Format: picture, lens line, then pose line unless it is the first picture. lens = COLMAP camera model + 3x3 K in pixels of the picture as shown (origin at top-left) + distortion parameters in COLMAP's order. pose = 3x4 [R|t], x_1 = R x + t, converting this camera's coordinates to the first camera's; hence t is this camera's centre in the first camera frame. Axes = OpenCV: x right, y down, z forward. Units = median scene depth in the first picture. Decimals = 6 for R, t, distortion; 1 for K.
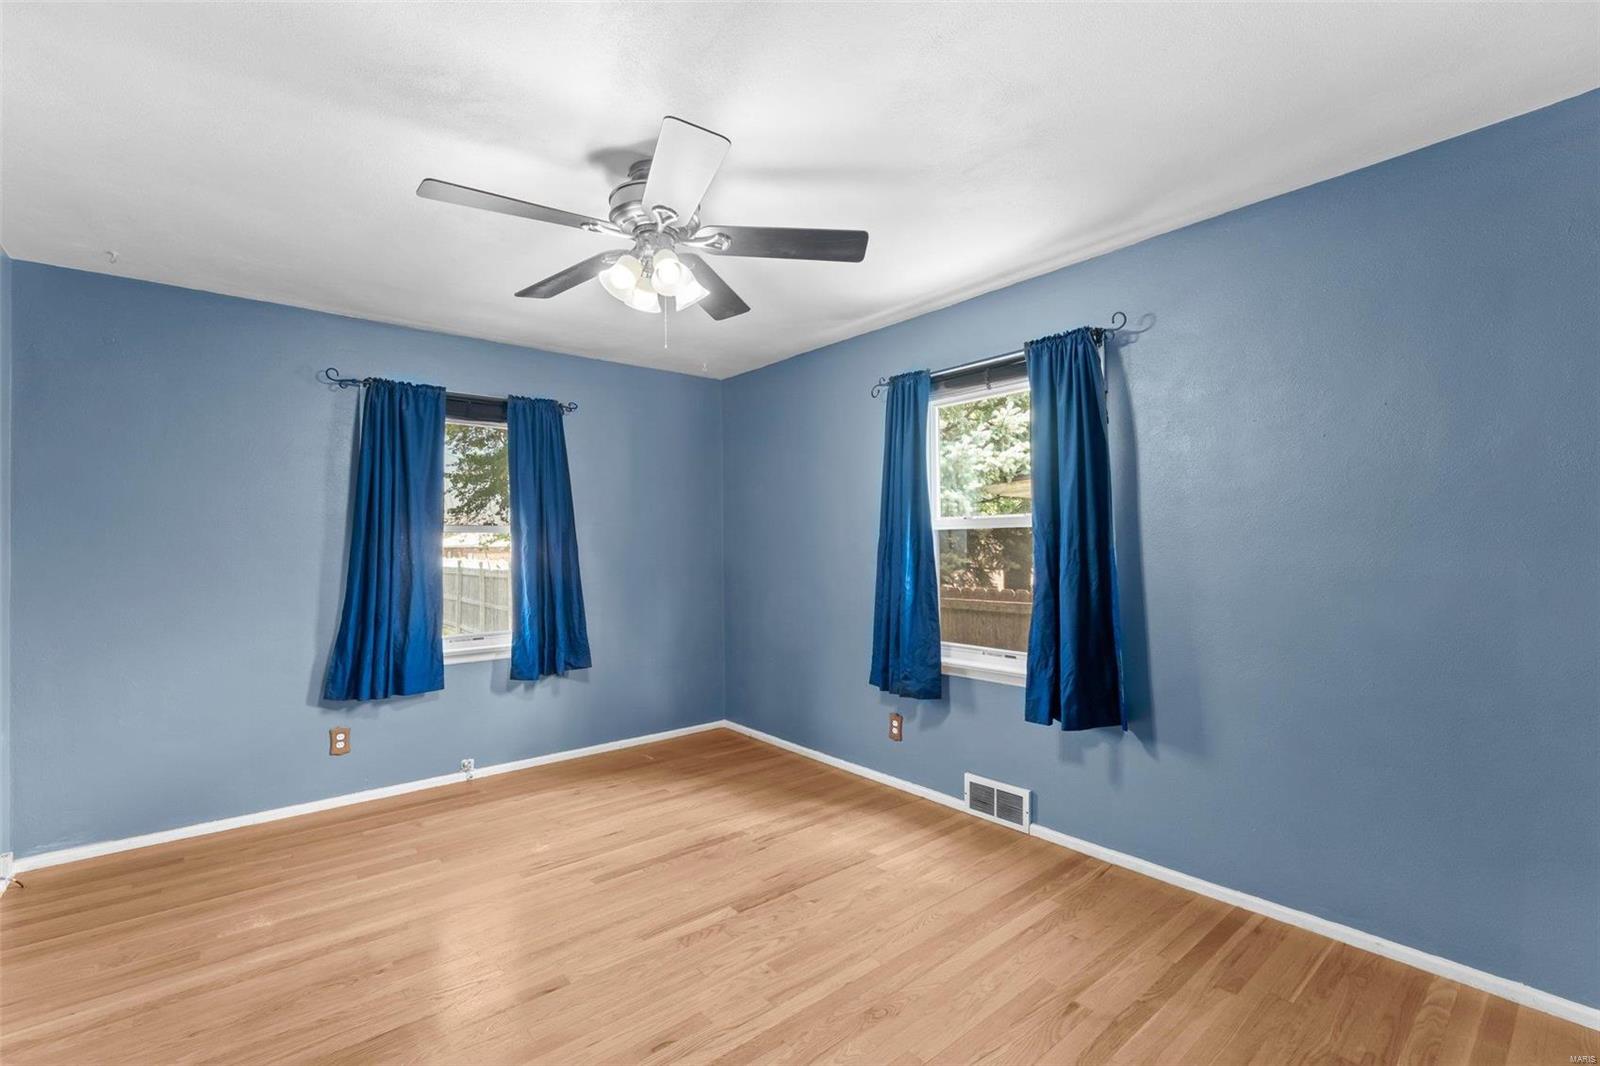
lens RADIAL K [[707.8, 0, 774.6], [0, 707.8, 539.9], [0, 0, 1]] dist [-0.009421, 0.001549]
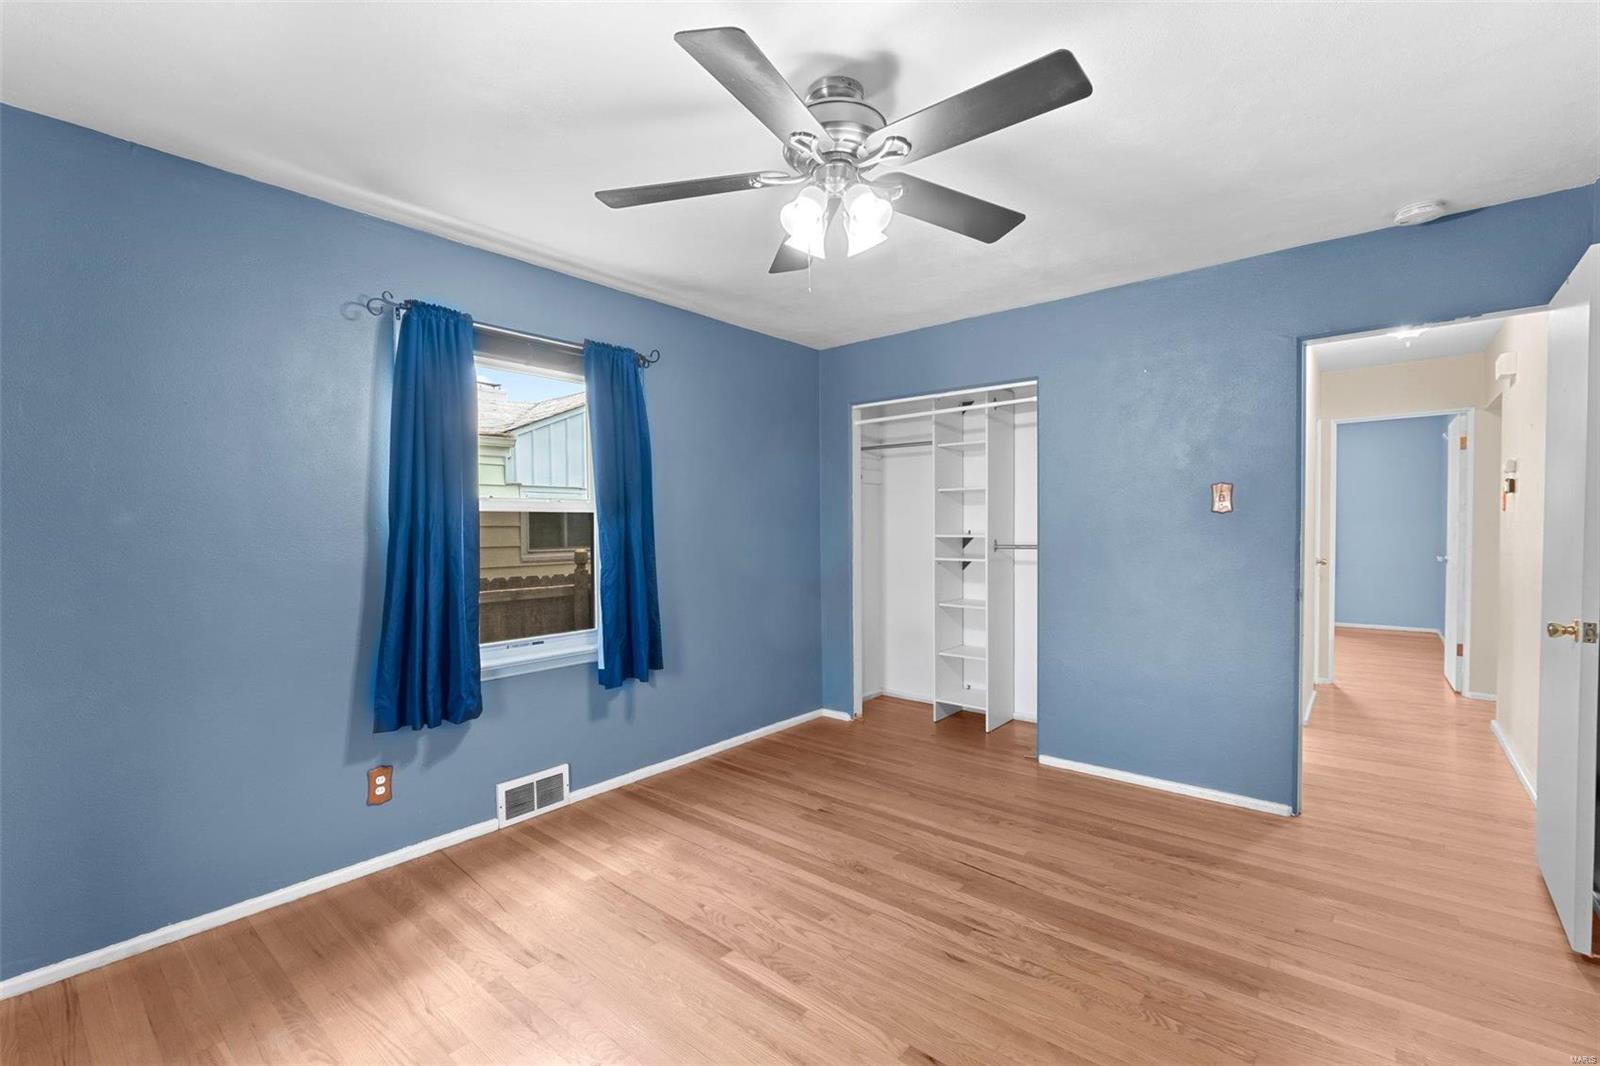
lens RADIAL K [[707.8, 0, 792.8], [0, 707.8, 537.8], [0, 0, 1]] dist [-0.009421, 0.001549]
pose [[-0.208187, -0.012845, 0.978005, -0.734859], [-0.004333, 0.999916, 0.012210, 0.004829], [-0.978079, -0.001696, -0.208225, 0.892872]]
